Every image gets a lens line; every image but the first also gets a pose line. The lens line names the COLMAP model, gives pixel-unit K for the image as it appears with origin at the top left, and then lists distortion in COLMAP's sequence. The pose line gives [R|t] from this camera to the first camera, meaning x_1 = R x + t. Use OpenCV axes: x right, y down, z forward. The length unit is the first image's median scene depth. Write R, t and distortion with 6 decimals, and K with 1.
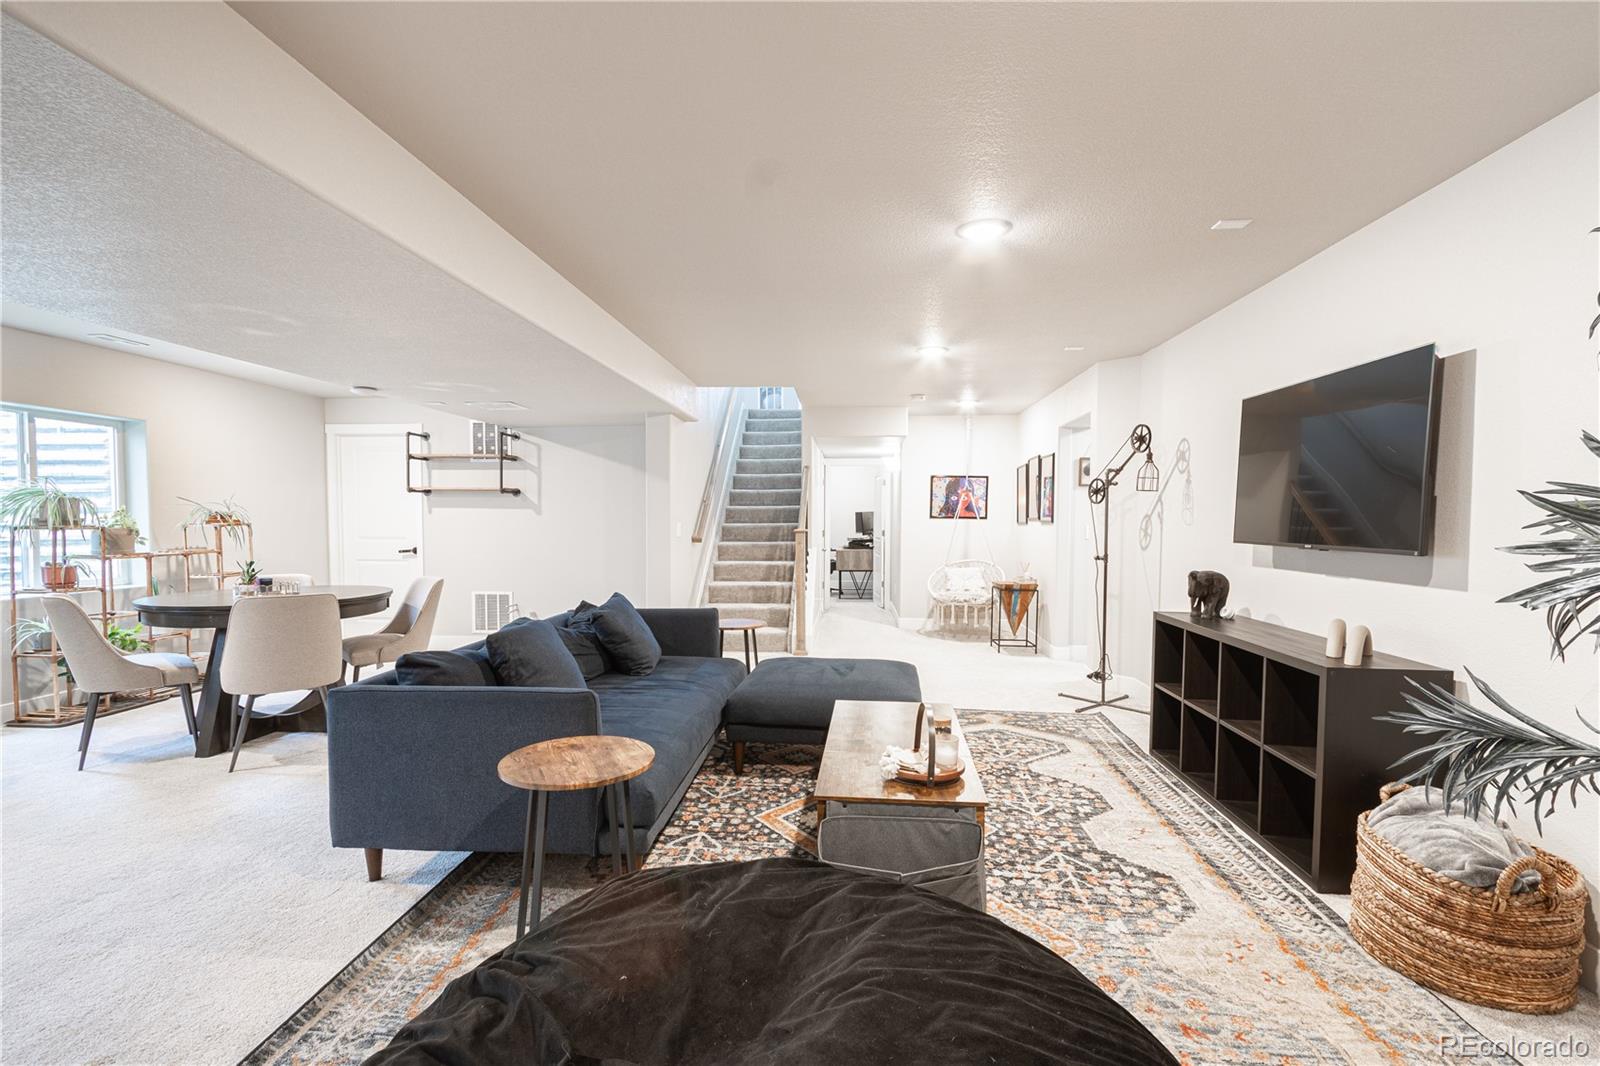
lens RADIAL K [[743.4, 0, 795.4], [0, 743.4, 543.0], [0, 0, 1]] dist [0.002424, 0.000064]
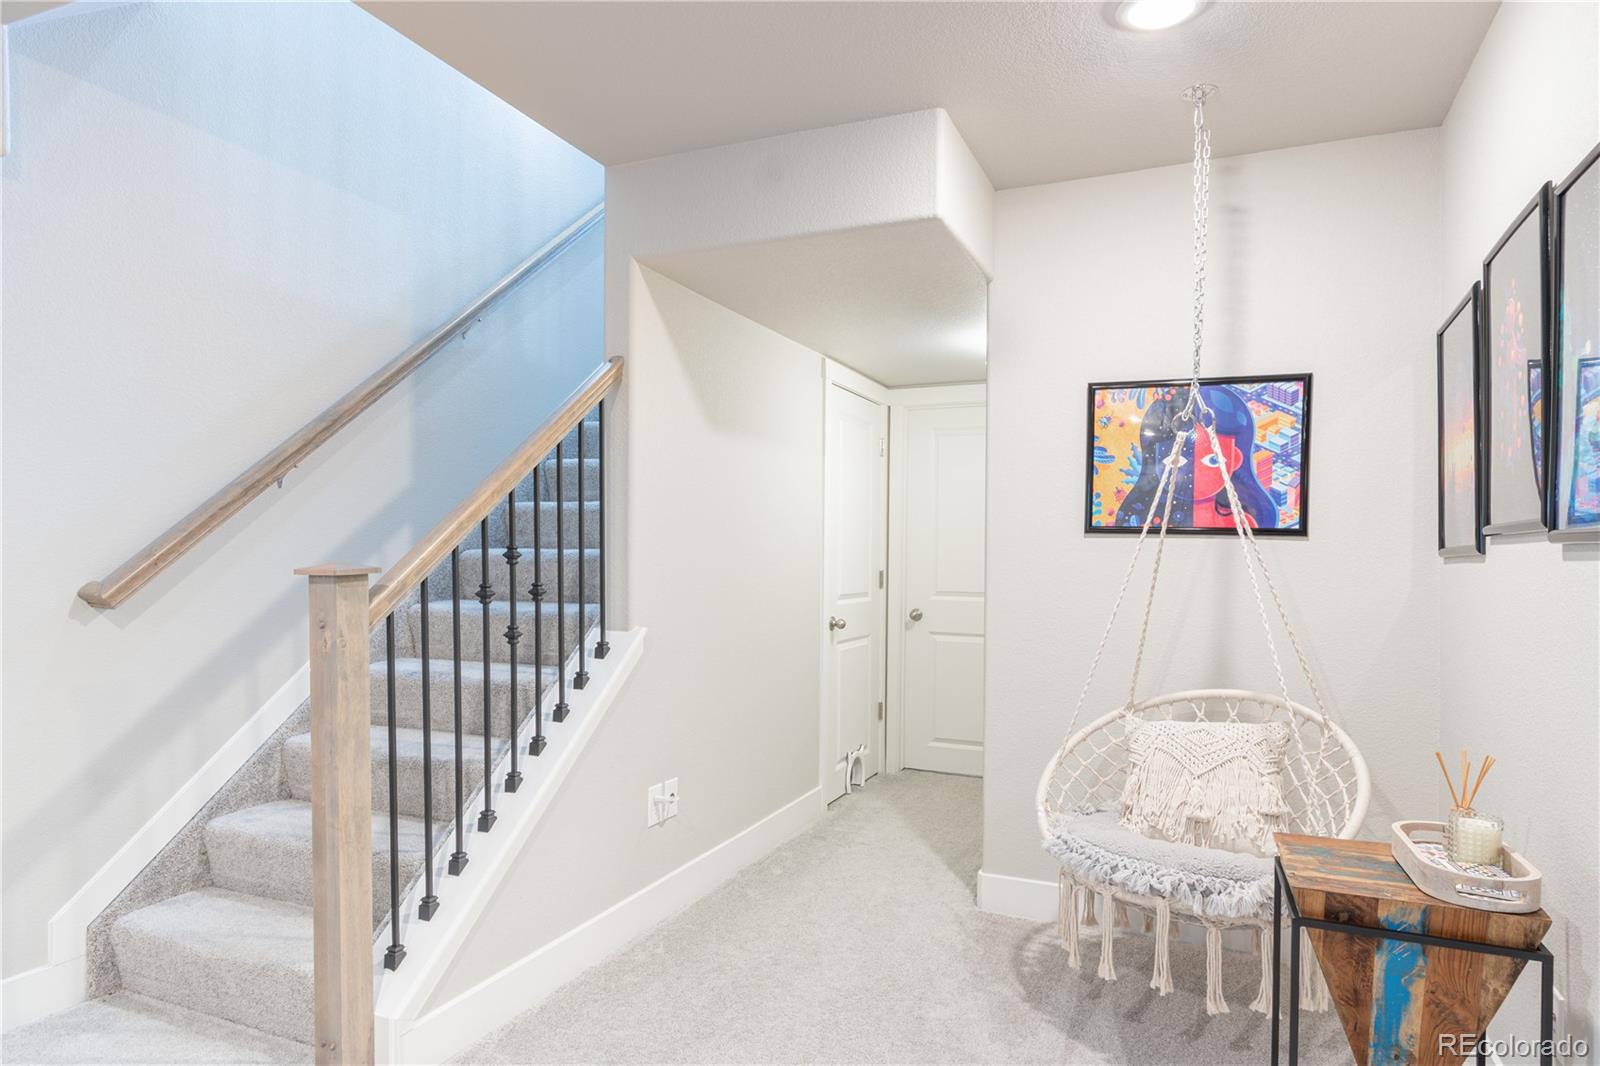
lens RADIAL K [[957.5, 0, 797.8], [0, 957.5, 548.2], [0, 0, 1]] dist [0.005461, -0.002797]
pose [[0.940591, -0.003094, -0.339527, 0.202394], [-0.011136, 0.999140, -0.039952, -0.012347], [0.339358, 0.041360, 0.939747, 0.619055]]
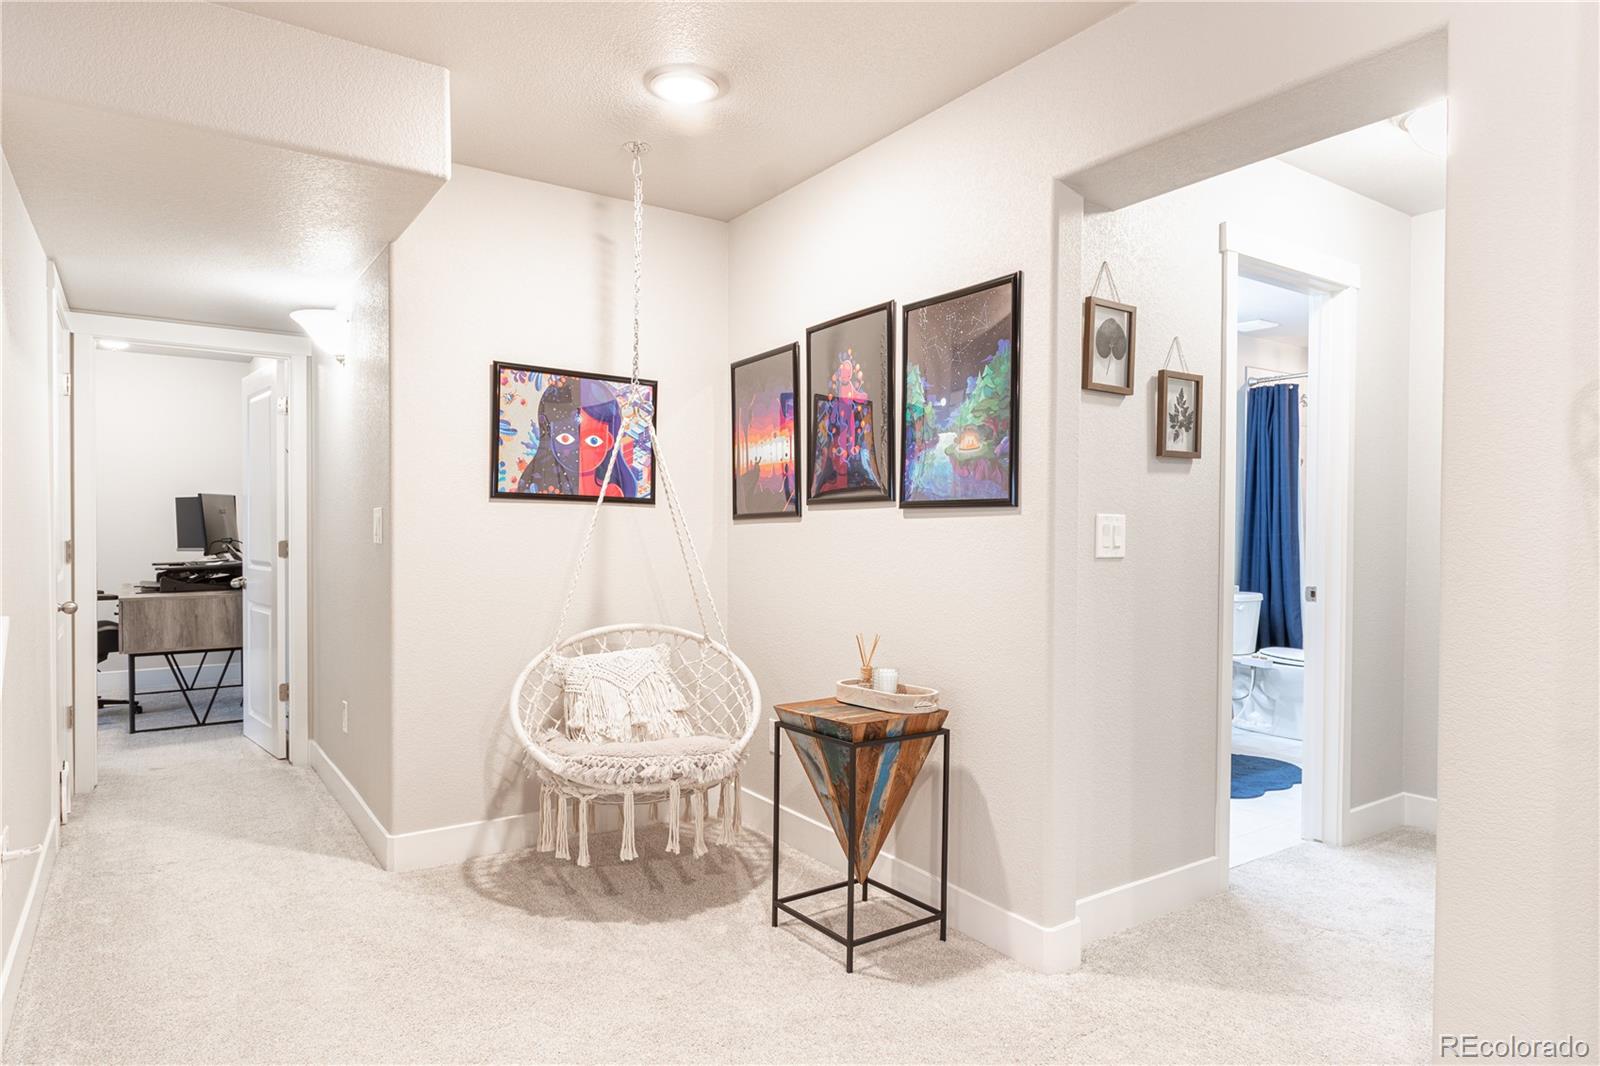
lens RADIAL K [[957.5, 0, 793.2], [0, 957.5, 538.9], [0, 0, 1]] dist [0.005461, -0.002797]
pose [[0.780419, -0.011157, 0.625158, 0.027954], [0.021776, 0.999719, -0.009343, -0.010295], [-0.624878, 0.020904, 0.780442, 0.608408]]
